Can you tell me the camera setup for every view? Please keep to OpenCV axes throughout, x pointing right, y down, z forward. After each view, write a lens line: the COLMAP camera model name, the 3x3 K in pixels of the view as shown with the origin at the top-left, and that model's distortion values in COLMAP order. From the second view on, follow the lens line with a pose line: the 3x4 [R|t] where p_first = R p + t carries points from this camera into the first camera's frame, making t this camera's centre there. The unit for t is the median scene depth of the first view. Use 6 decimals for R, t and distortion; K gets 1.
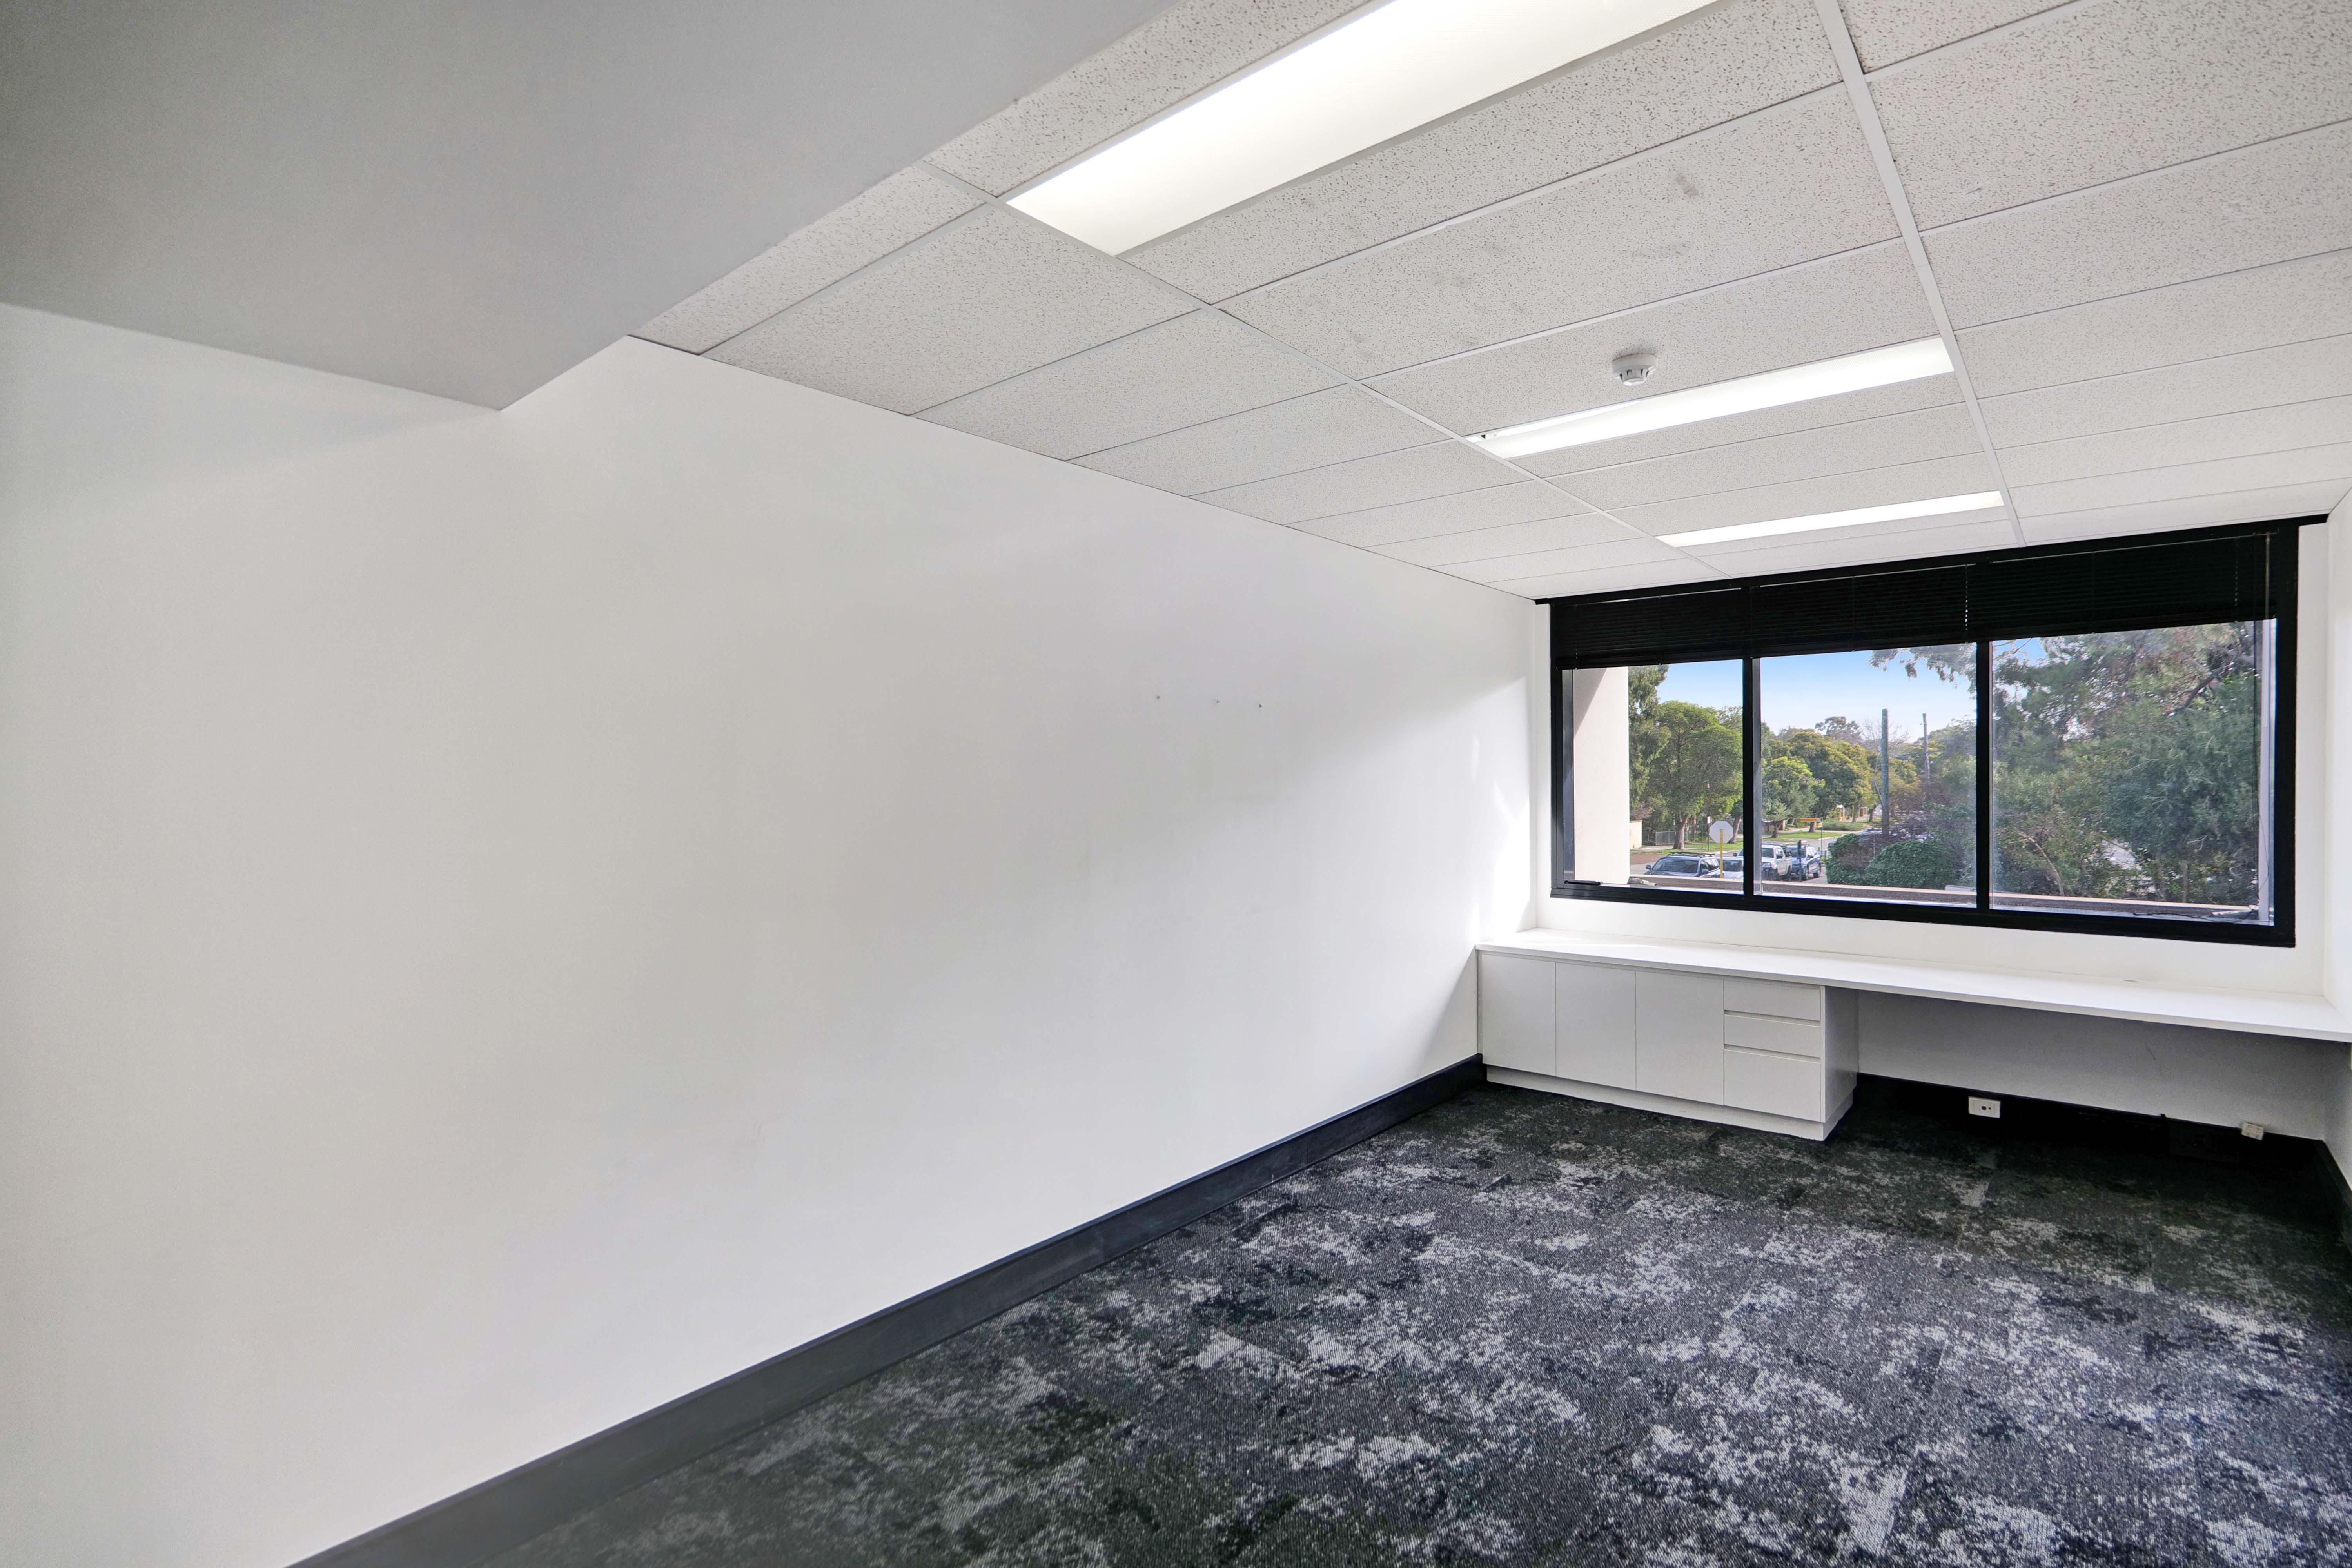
lens RADIAL K [[1115.8, 0, 1229.8], [0, 1115.8, 784.6], [0, 0, 1]] dist [-0.000436, 0.000751]
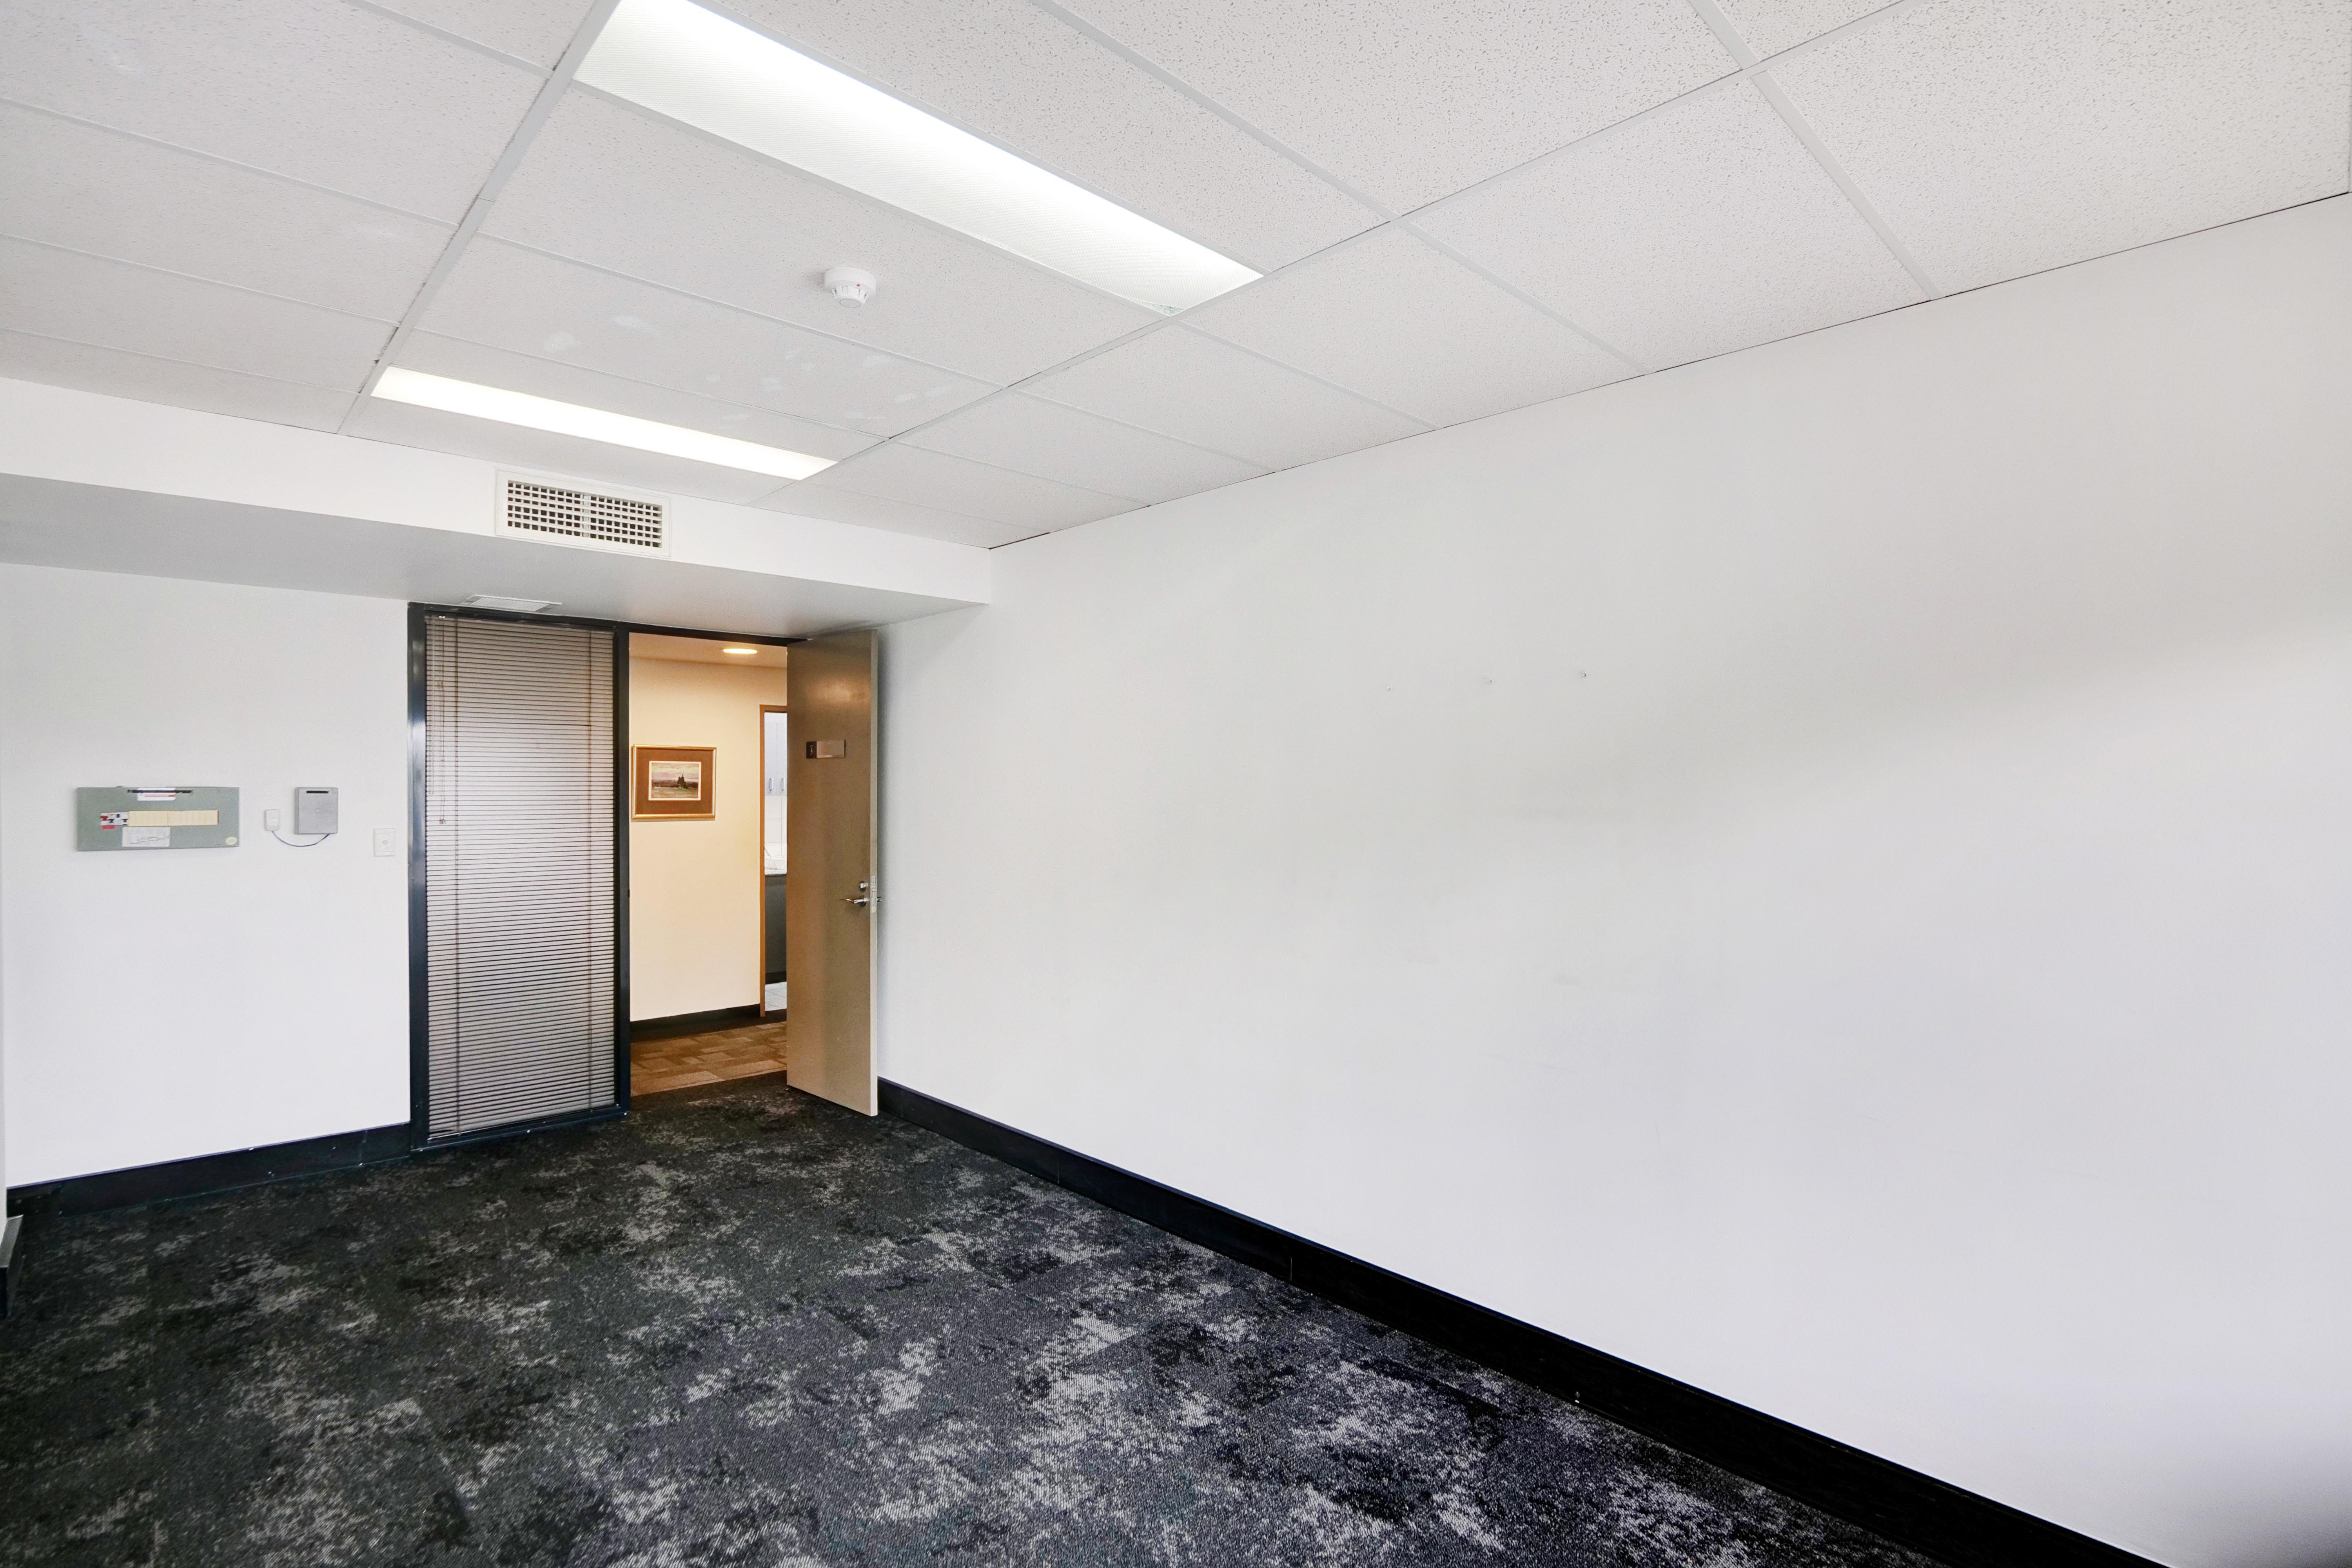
lens RADIAL K [[1118.1, 0, 1176.0], [0, 1118.1, 784.0], [0, 0, 1]] dist [-0.019093, 0.001798]
pose [[-0.139322, -0.004341, -0.990238, 0.936854], [-0.008434, 0.999959, -0.003197, -0.011464], [0.990211, 0.007907, -0.139353, 1.095271]]
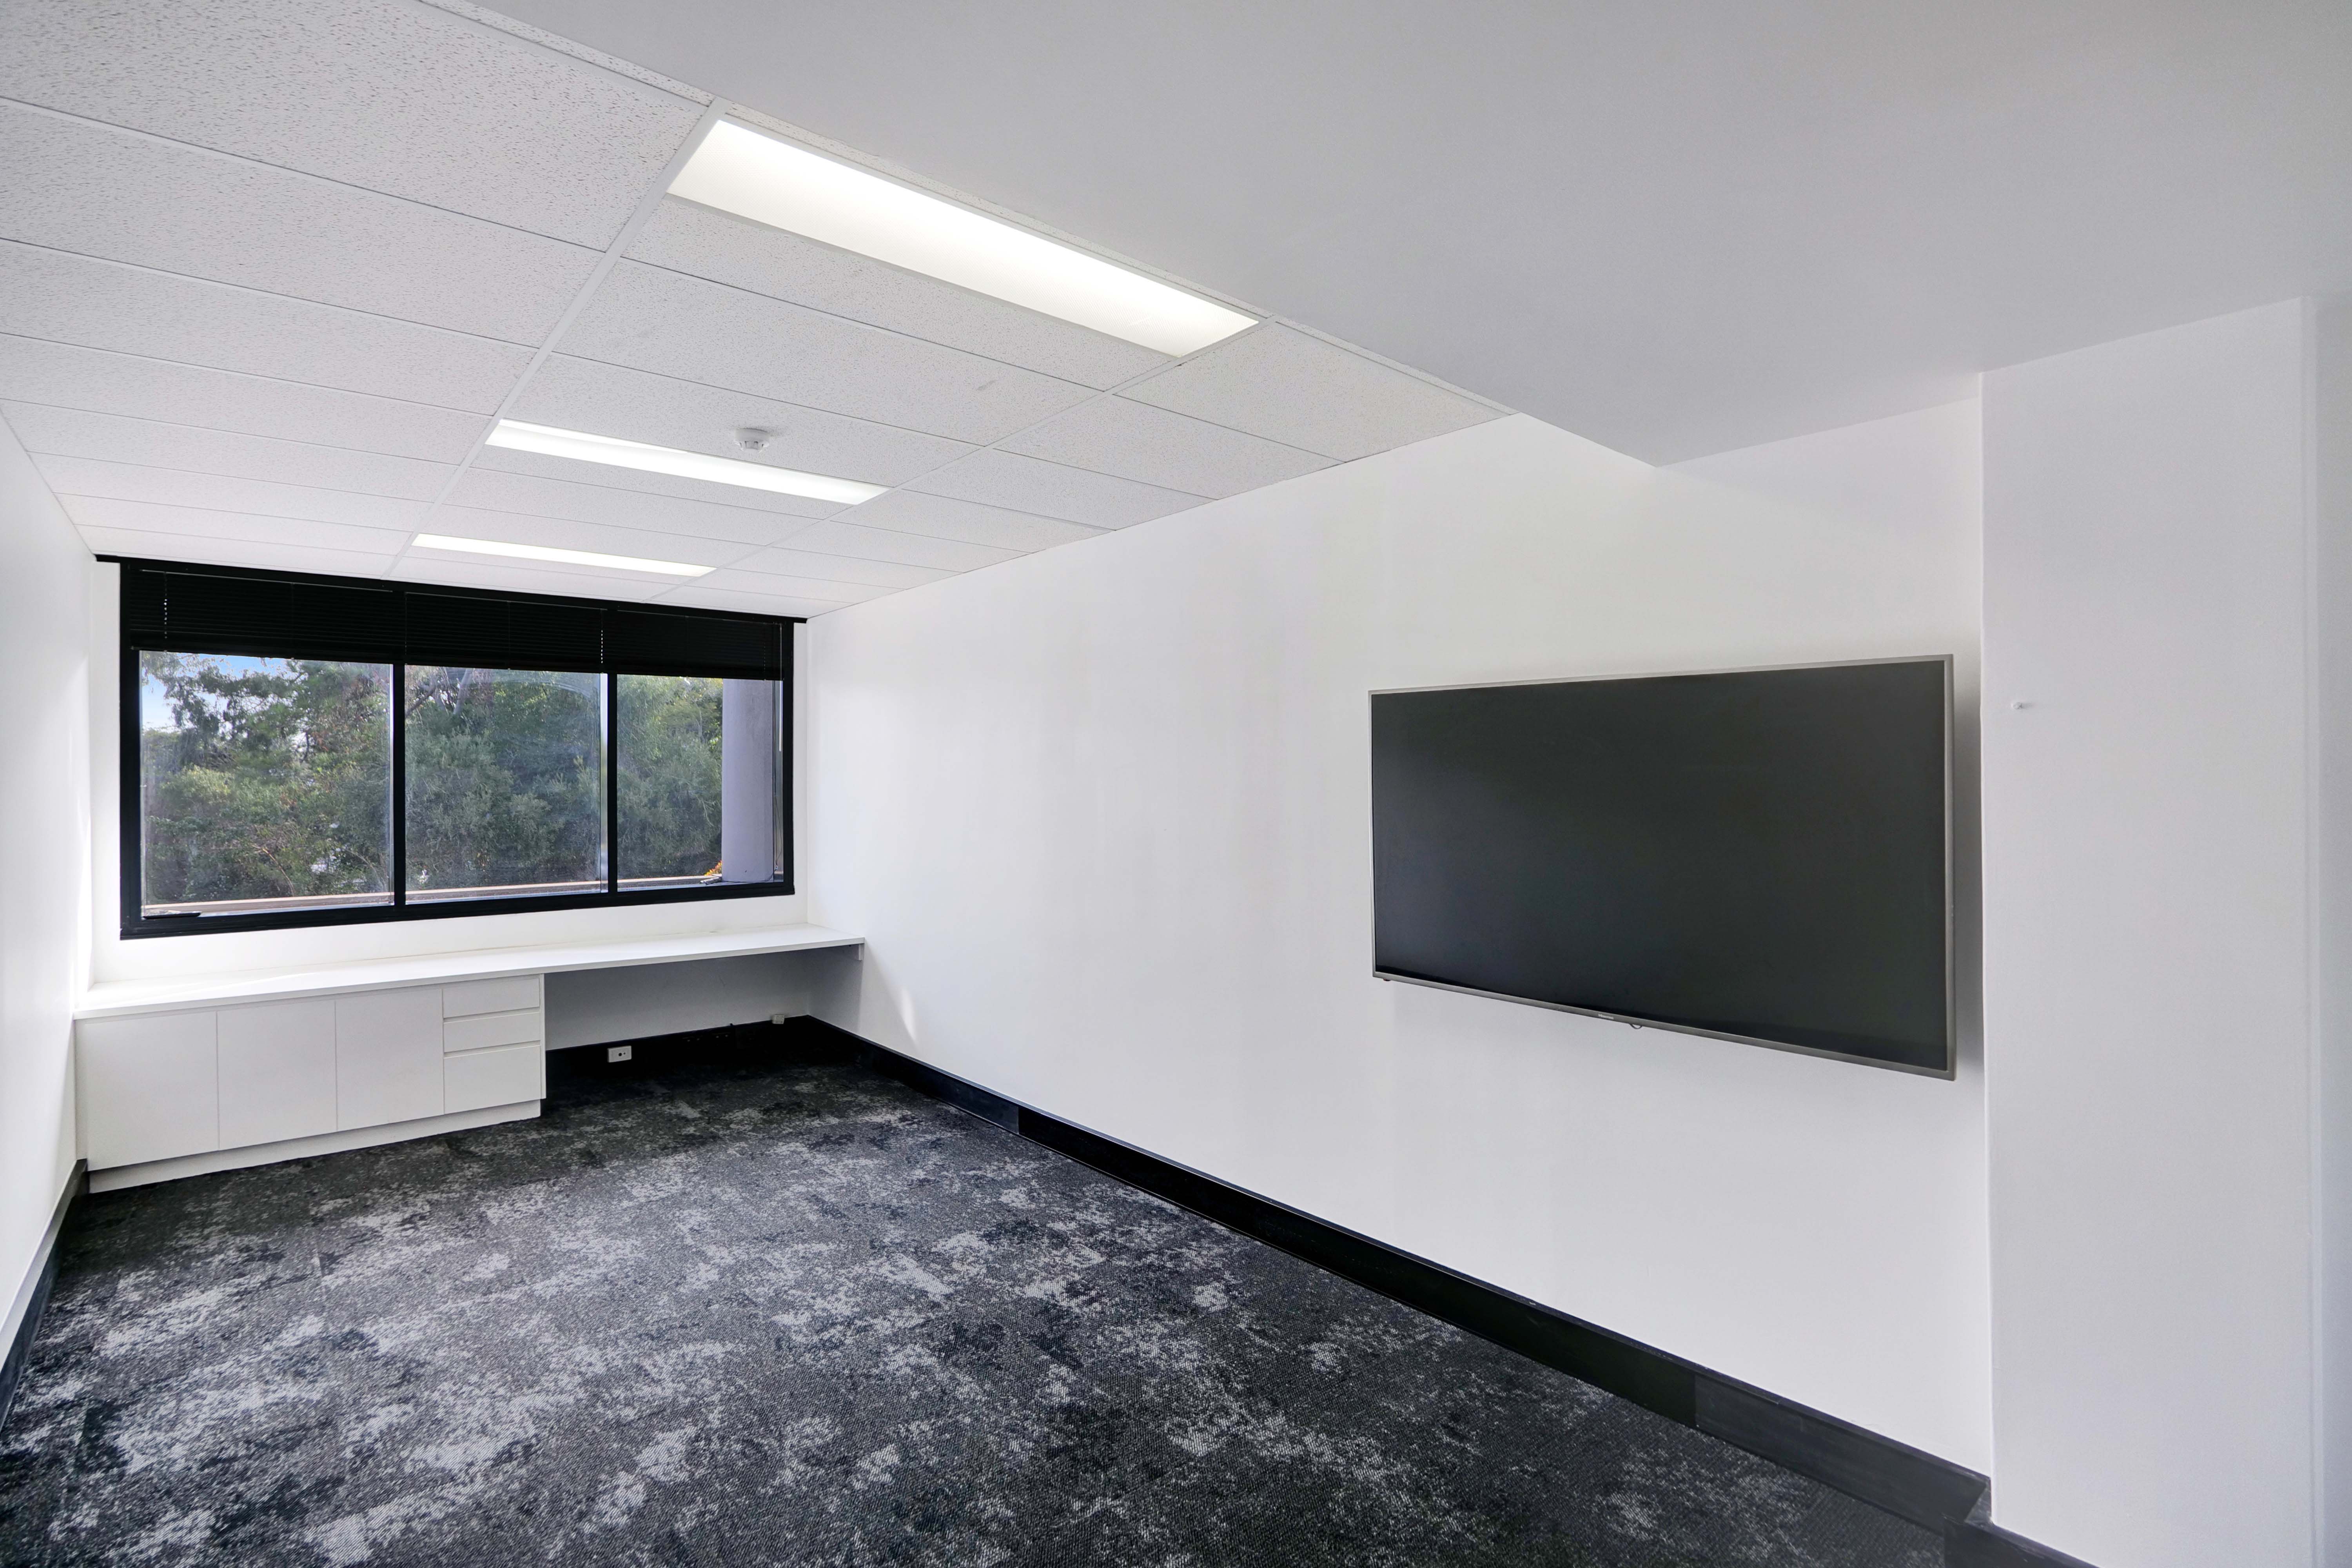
lens RADIAL K [[1085.0, 0, 1114.0], [0, 1085.0, 779.5], [0, 0, 1]] dist [-0.011596, 0.000304]
pose [[0.232999, 0.006087, 0.972458, -0.539108], [0.009599, 0.999917, -0.008558, 0.003952], [-0.972430, 0.011329, 0.232921, 0.288696]]
